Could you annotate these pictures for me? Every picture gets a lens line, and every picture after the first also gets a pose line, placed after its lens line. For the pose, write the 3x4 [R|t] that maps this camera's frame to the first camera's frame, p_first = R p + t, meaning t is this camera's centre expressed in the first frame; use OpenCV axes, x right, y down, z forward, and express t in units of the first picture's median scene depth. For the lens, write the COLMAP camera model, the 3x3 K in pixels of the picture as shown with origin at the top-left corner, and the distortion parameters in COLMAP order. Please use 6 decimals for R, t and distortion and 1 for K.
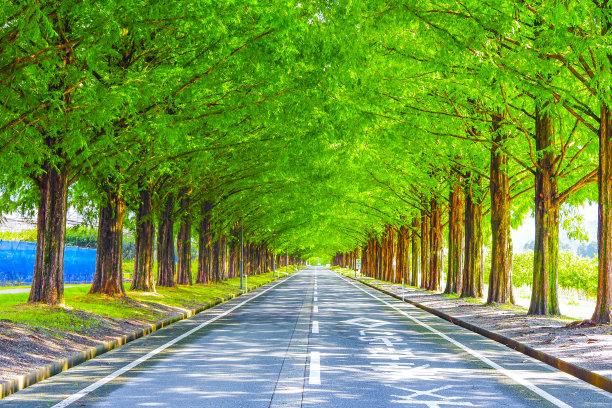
lens RADIAL K [[970.2, 0, 309.7], [0, 970.2, 203.2], [0, 0, 1]] dist [-0.003029, 0.000000]
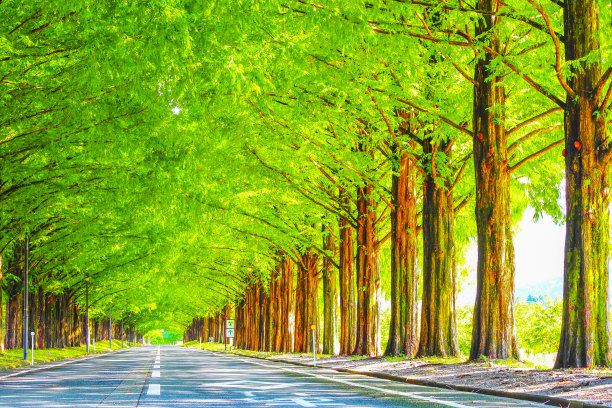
lens RADIAL K [[1580.0, 0, 306.9], [0, 1580.0, 199.0], [0, 0, 1]] dist [0.000156, 0.000000]
pose [[0.994976, -0.005834, 0.099946, 0.002021], [0.008396, 0.999646, -0.025228, 0.032298], [-0.099763, 0.025940, 0.994673, 0.111512]]
